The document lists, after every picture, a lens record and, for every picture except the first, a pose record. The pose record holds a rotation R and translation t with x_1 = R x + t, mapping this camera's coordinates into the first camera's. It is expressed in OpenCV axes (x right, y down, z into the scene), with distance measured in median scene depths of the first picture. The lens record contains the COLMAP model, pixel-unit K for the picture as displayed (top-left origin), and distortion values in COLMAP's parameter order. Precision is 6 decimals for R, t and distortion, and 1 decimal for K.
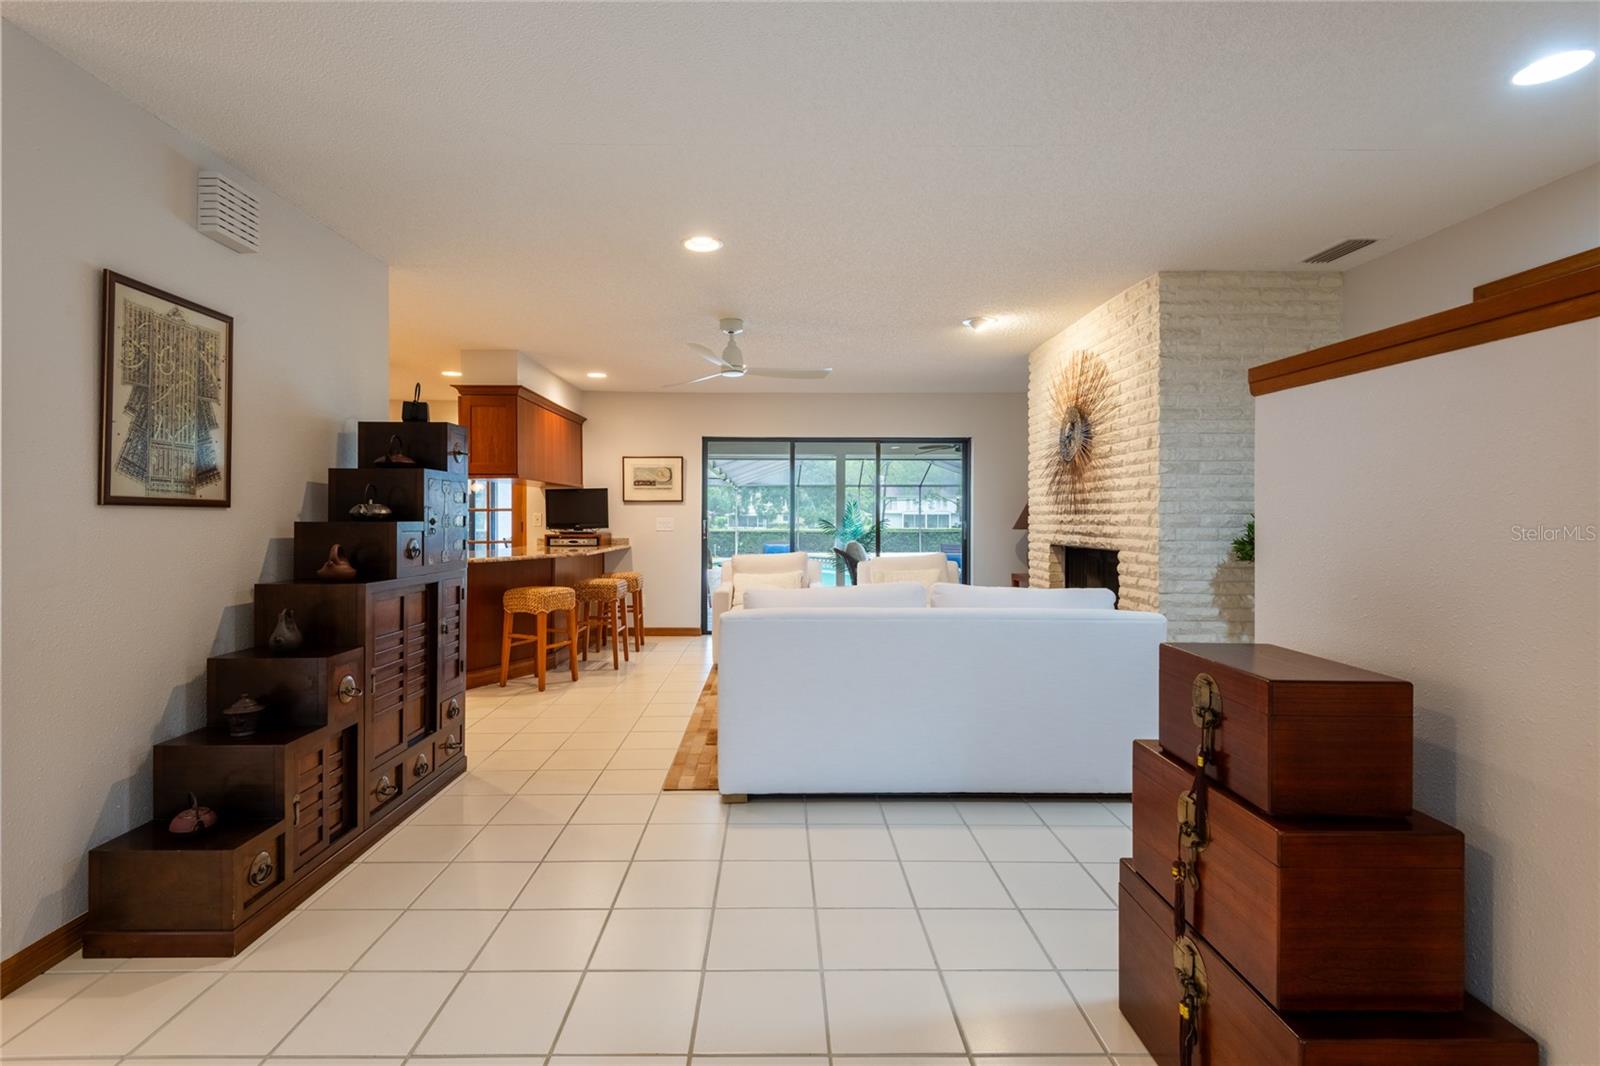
lens RADIAL K [[732.0, 0, 776.8], [0, 732.0, 514.0], [0, 0, 1]] dist [0.032950, -0.019128]
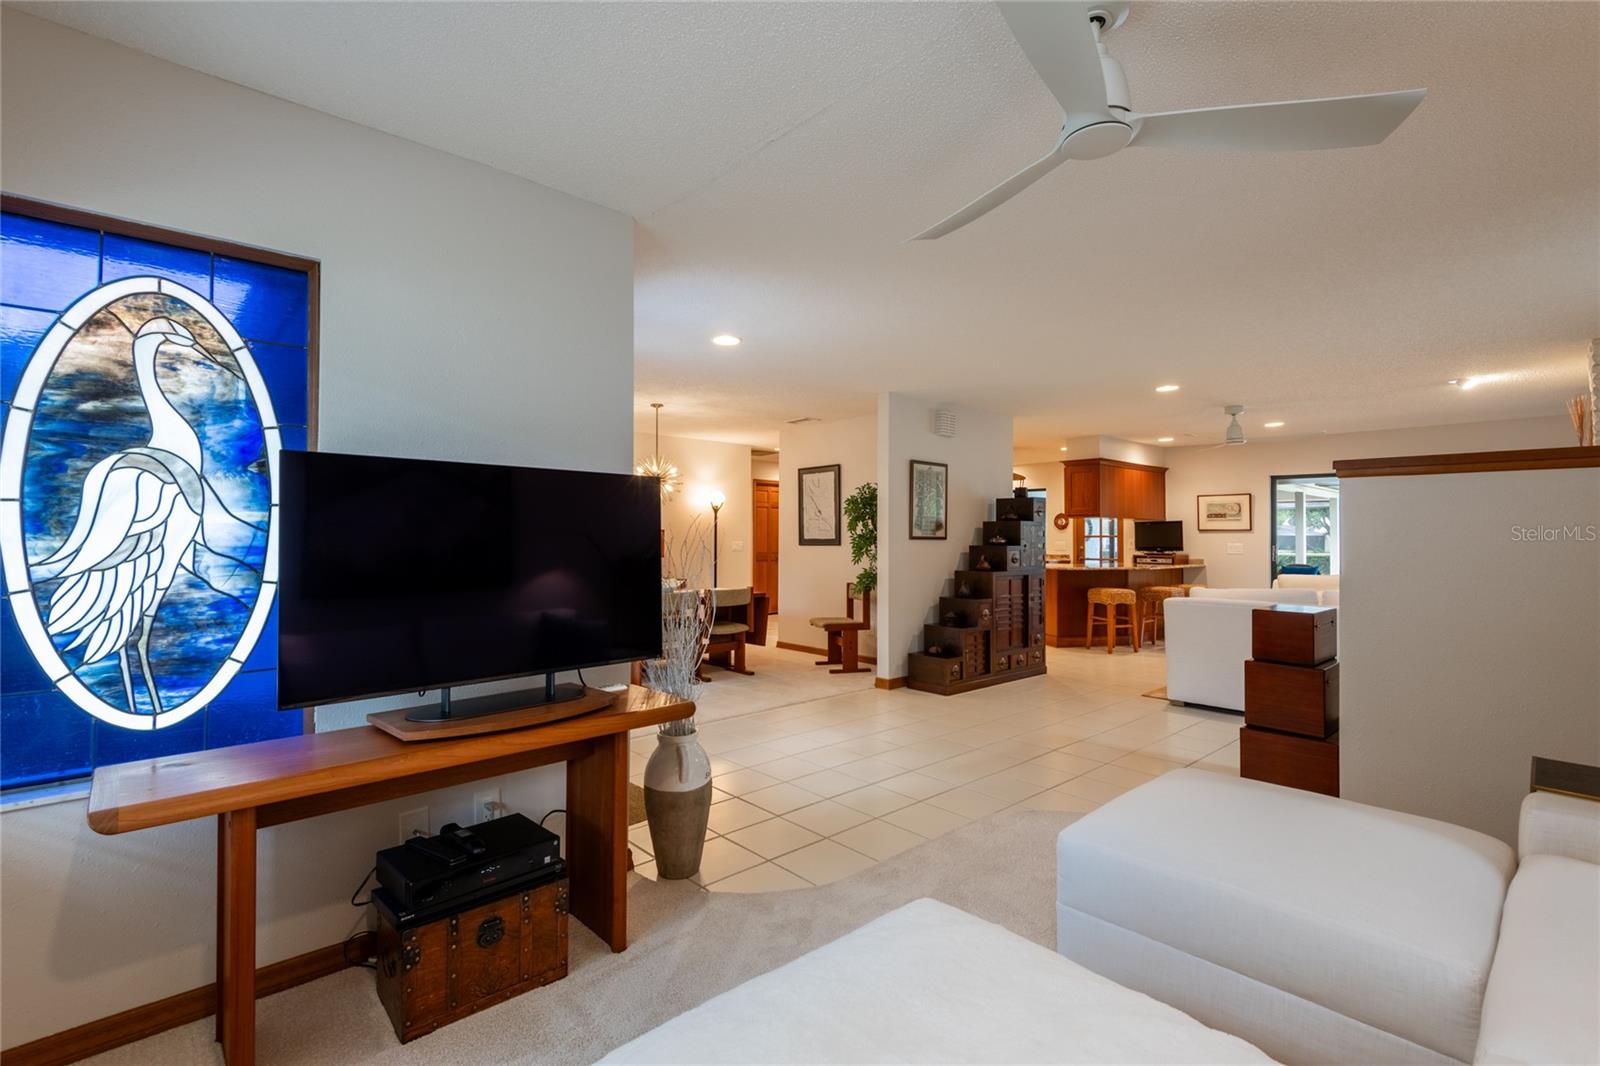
lens RADIAL K [[703.3, 0, 800.0], [0, 703.3, 527.0], [0, 0, 1]] dist [0.002639, -0.000079]
pose [[0.657685, -0.008925, -0.753240, 0.479861], [-0.000171, 0.999928, -0.011997, -0.014970], [0.753293, 0.008019, 0.657636, -0.618684]]
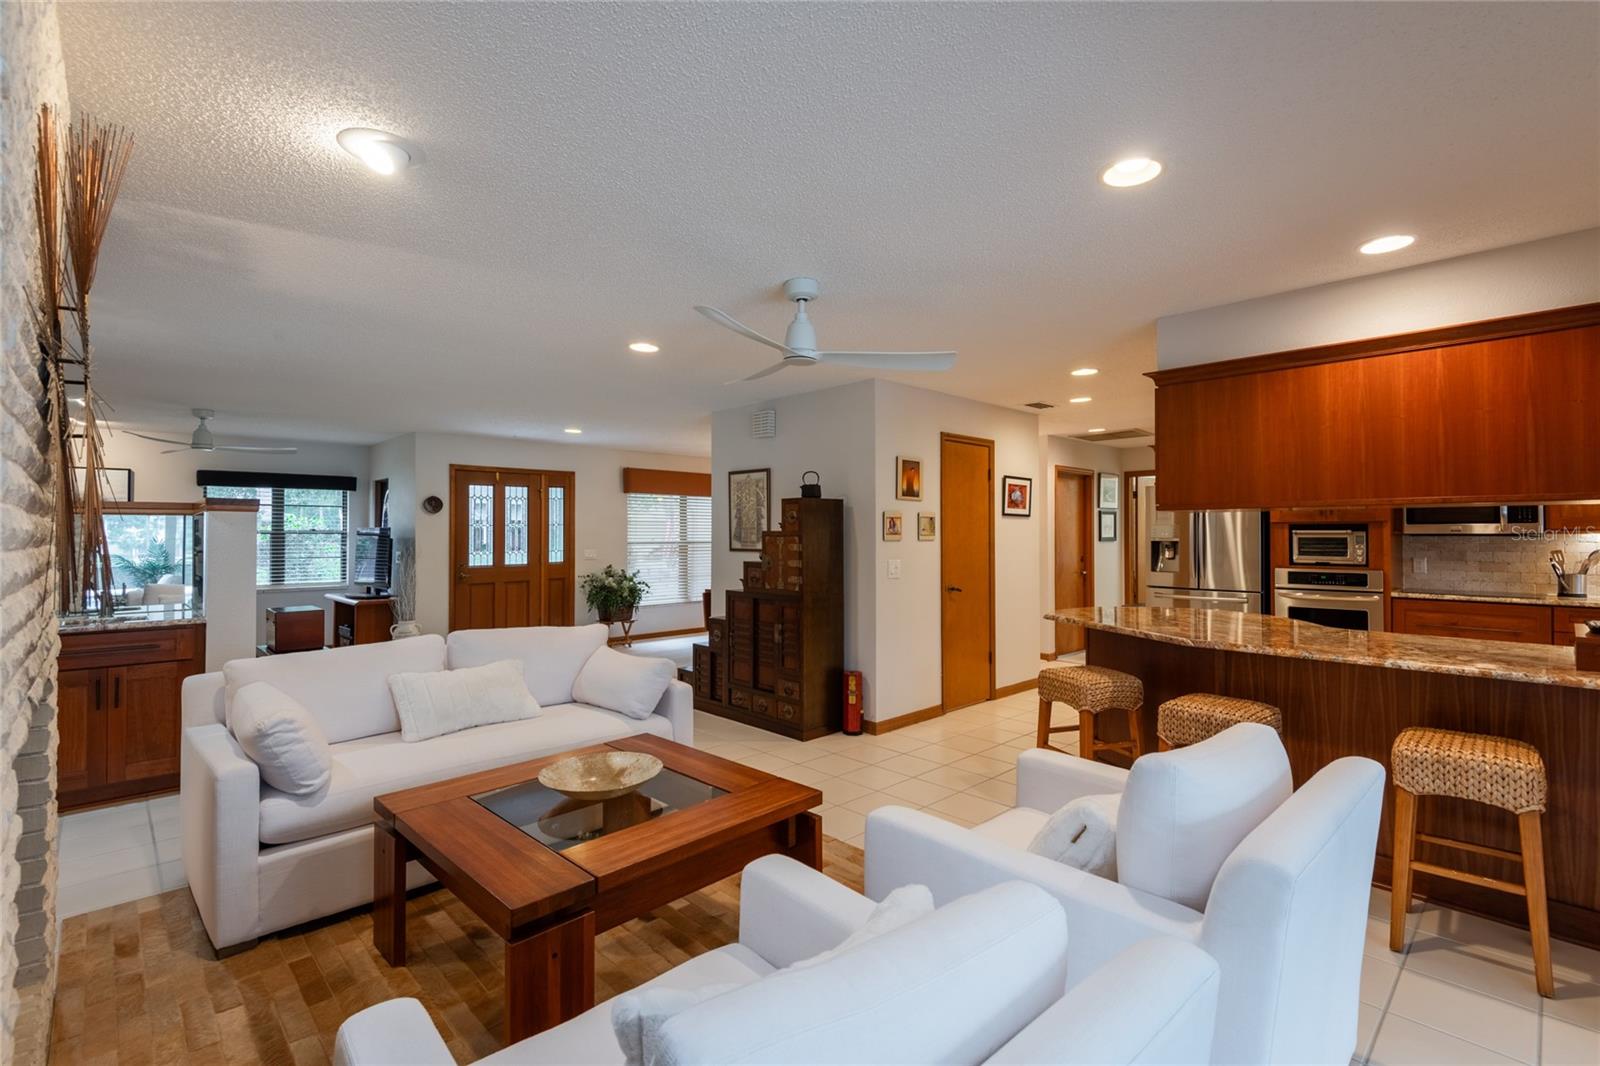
lens RADIAL K [[732.0, 0, 797.8], [0, 732.0, 527.6], [0, 0, 1]] dist [0.032950, -0.019128]
pose [[-0.729308, -0.005276, -0.684165, 0.466194], [0.003994, 0.999920, -0.011969, -0.037472], [0.684174, -0.011461, -0.729229, 1.740559]]
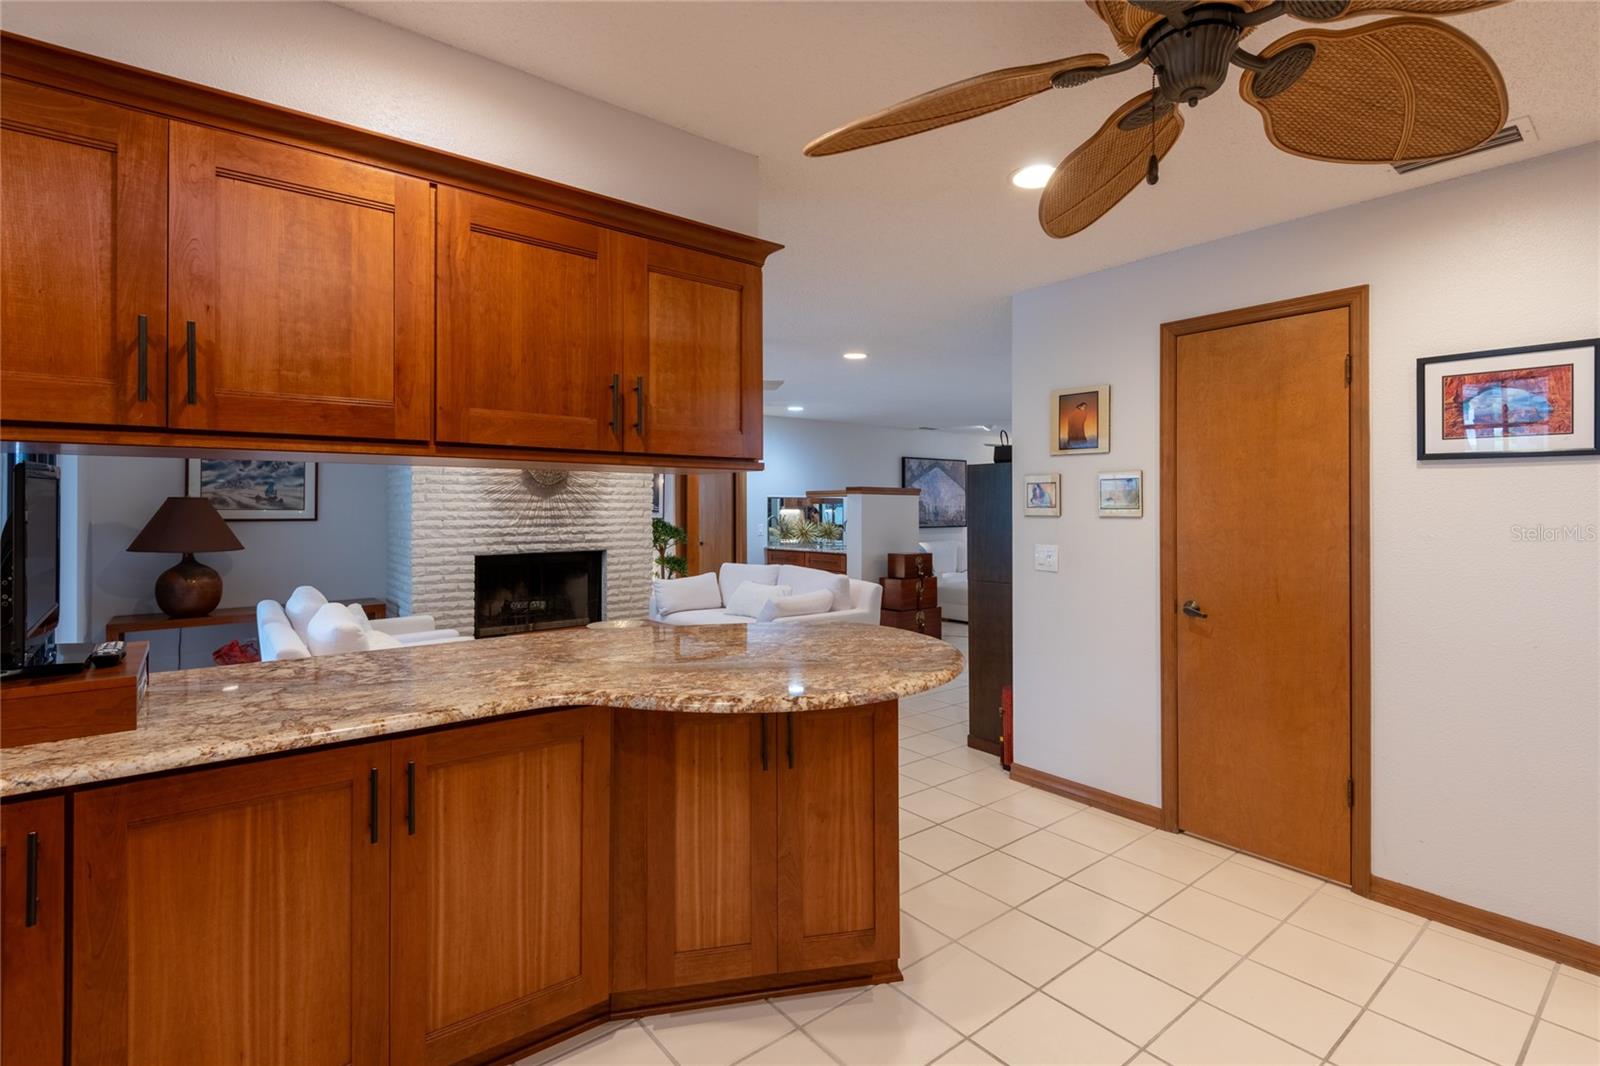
lens RADIAL K [[732.0, 0, 817.6], [0, 732.0, 498.9], [0, 0, 1]] dist [0.032950, -0.019128]
pose [[-0.630218, 0.009915, 0.776355, -1.041615], [-0.001000, 0.999907, -0.013582, -0.037594], [-0.776417, -0.009336, -0.630150, 1.695337]]
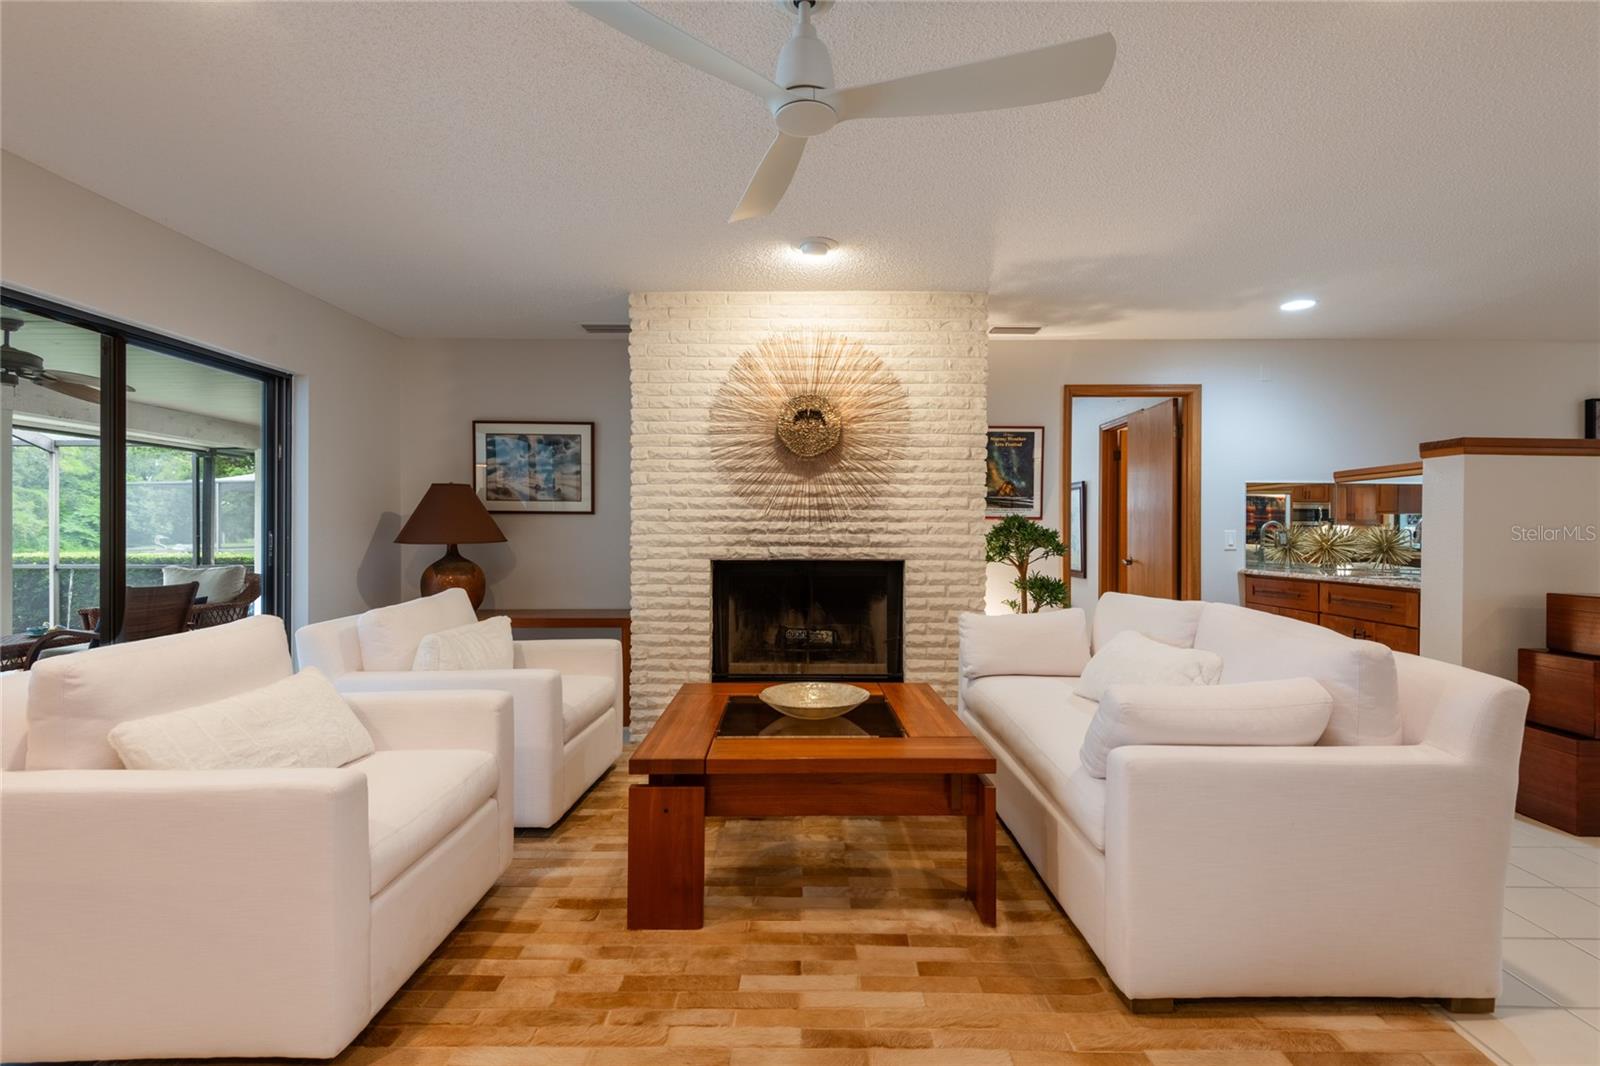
lens RADIAL K [[732.0, 0, 808.5], [0, 732.0, 534.8], [0, 0, 1]] dist [0.032950, -0.019128]
pose [[0.005217, -0.006170, 0.999967, -0.508559], [-0.006436, 0.999960, 0.006204, 0.012391], [-0.999966, -0.006468, 0.005177, 1.171953]]
